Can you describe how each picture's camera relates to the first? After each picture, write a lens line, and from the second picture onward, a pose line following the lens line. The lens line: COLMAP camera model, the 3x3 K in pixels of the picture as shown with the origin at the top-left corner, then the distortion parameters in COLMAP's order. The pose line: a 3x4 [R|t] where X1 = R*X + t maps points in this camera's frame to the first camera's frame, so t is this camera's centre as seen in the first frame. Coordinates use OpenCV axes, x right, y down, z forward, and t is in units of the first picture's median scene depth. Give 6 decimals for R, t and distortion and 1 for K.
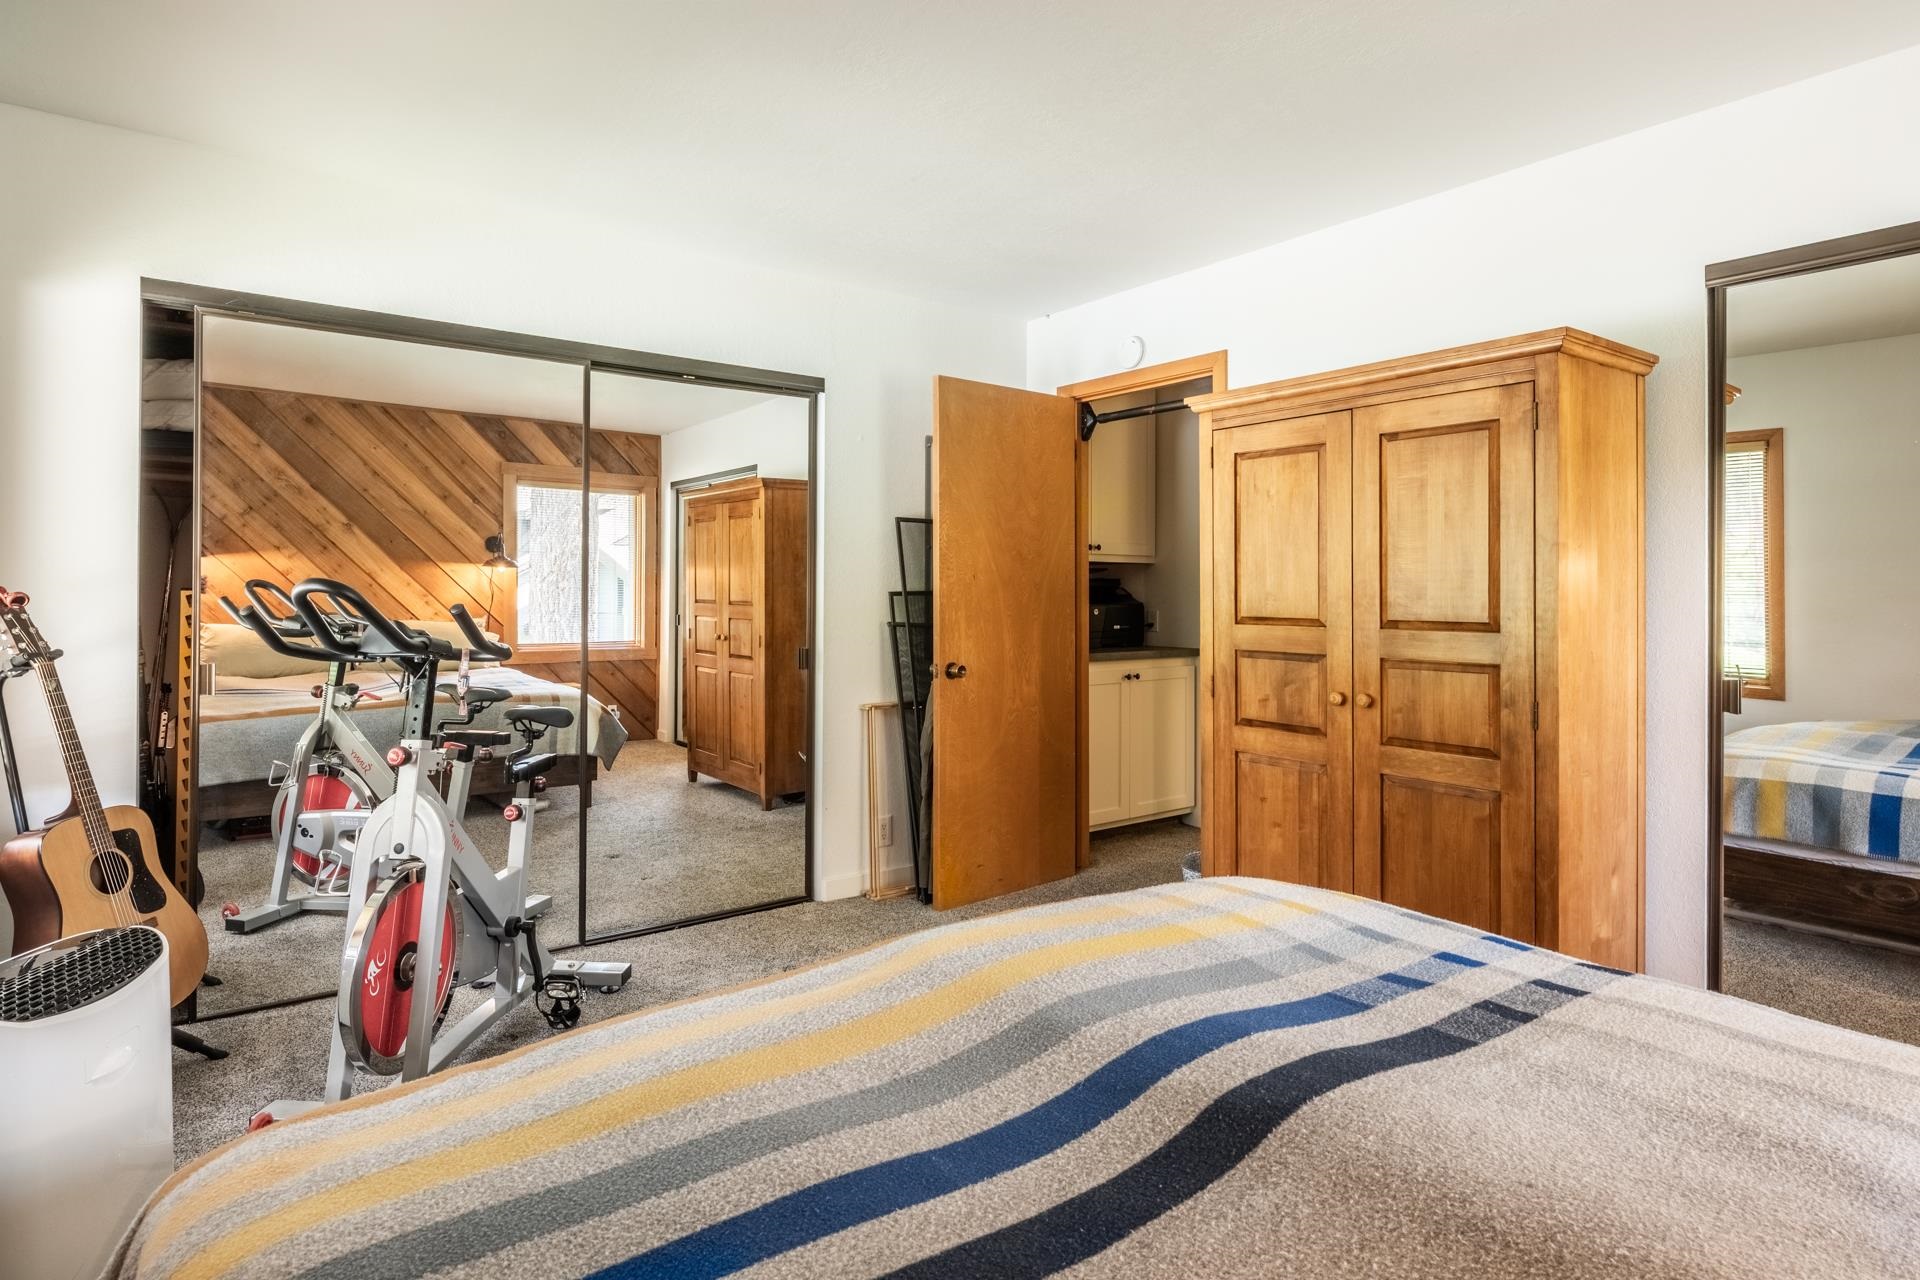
lens RADIAL K [[1019.9, 0, 940.7], [0, 1019.9, 604.5], [0, 0, 1]] dist [-0.001513, -0.000499]
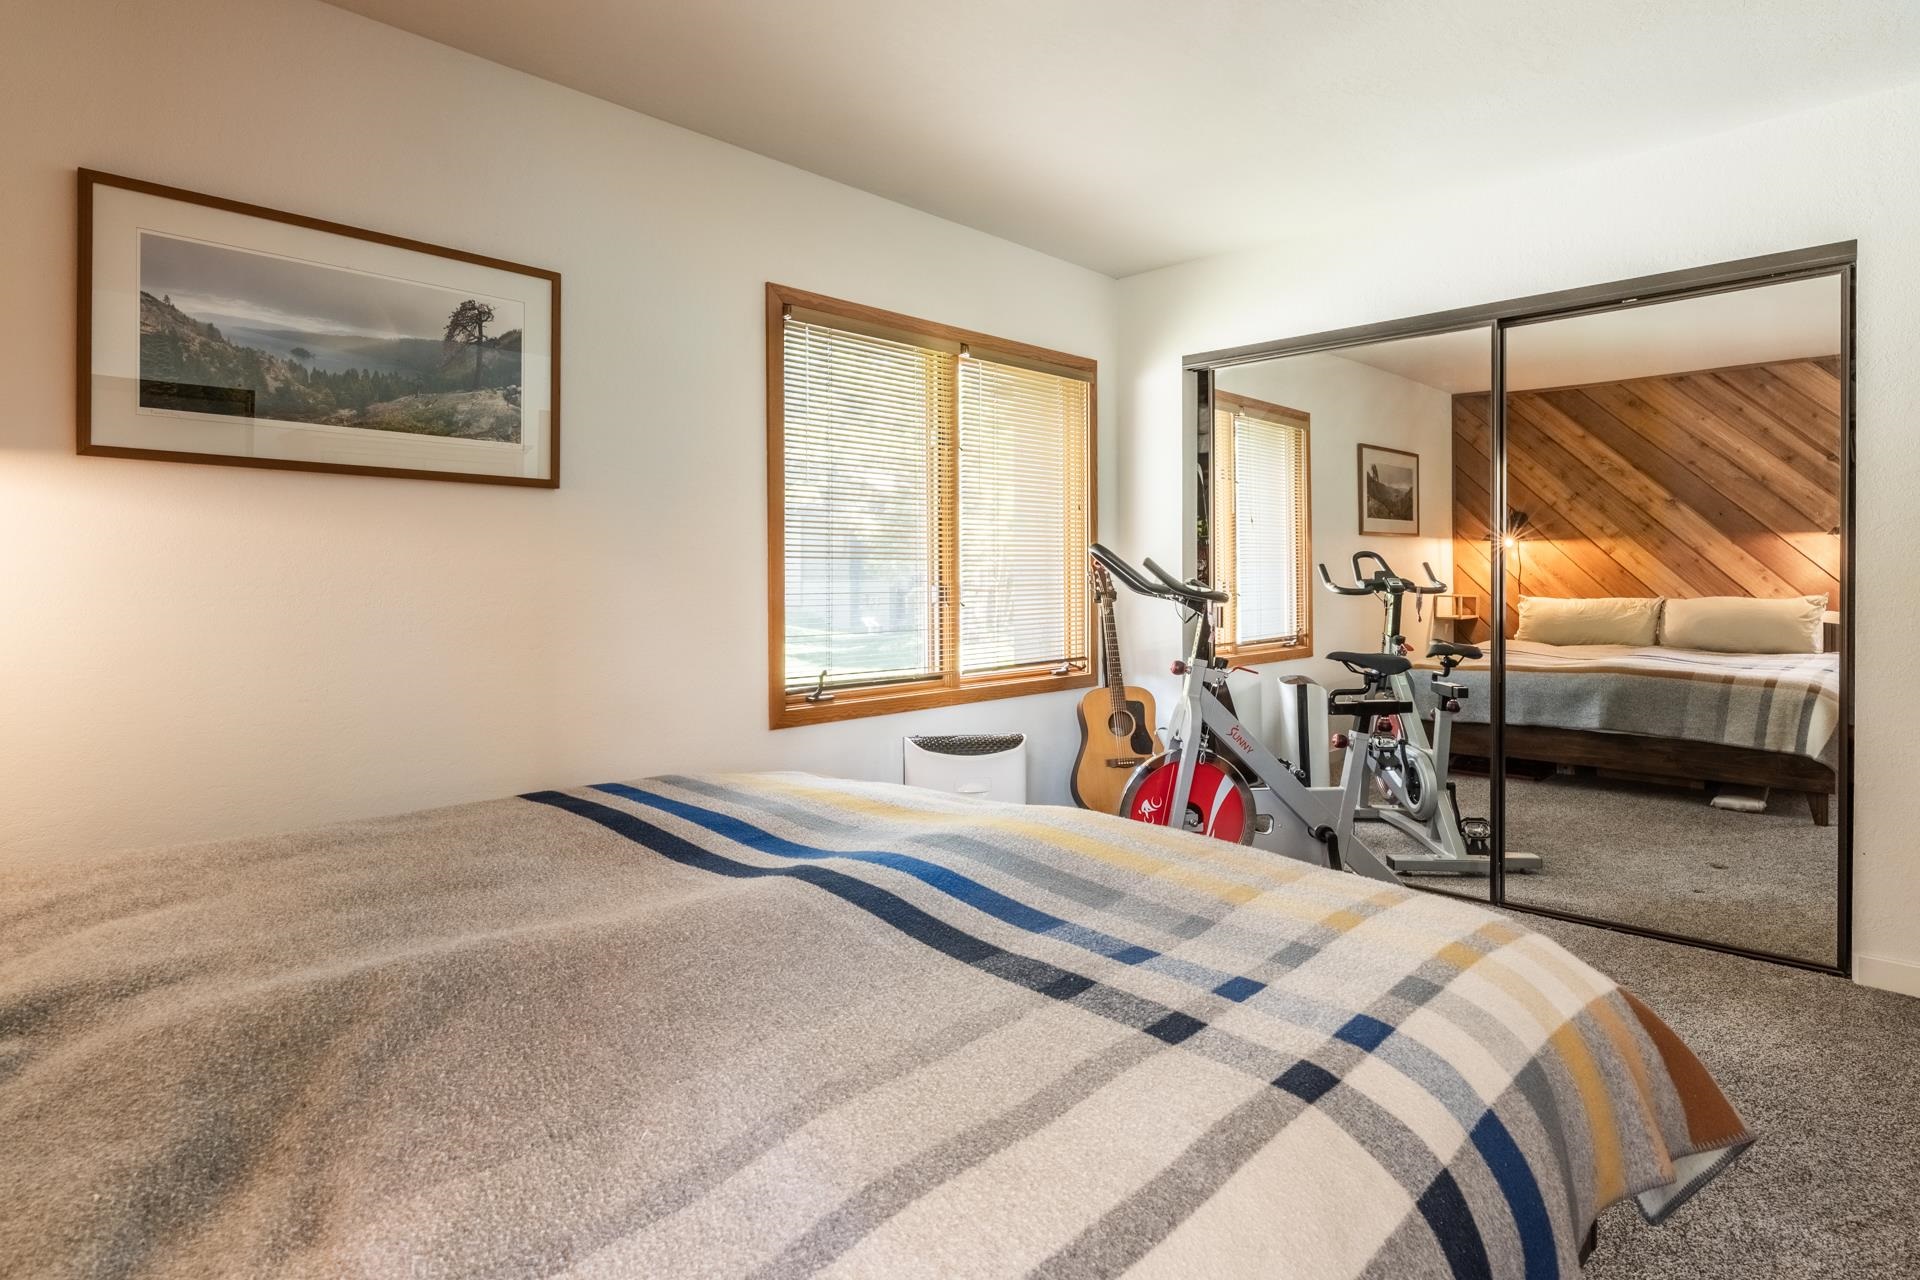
lens RADIAL K [[1029.6, 0, 957.1], [0, 1029.6, 584.0], [0, 0, 1]] dist [-0.004295, -0.000401]
pose [[0.142047, -0.008263, -0.989825, 0.316156], [-0.009118, 0.999912, -0.009656, 0.018912], [0.989818, 0.010396, 0.141959, 0.182949]]
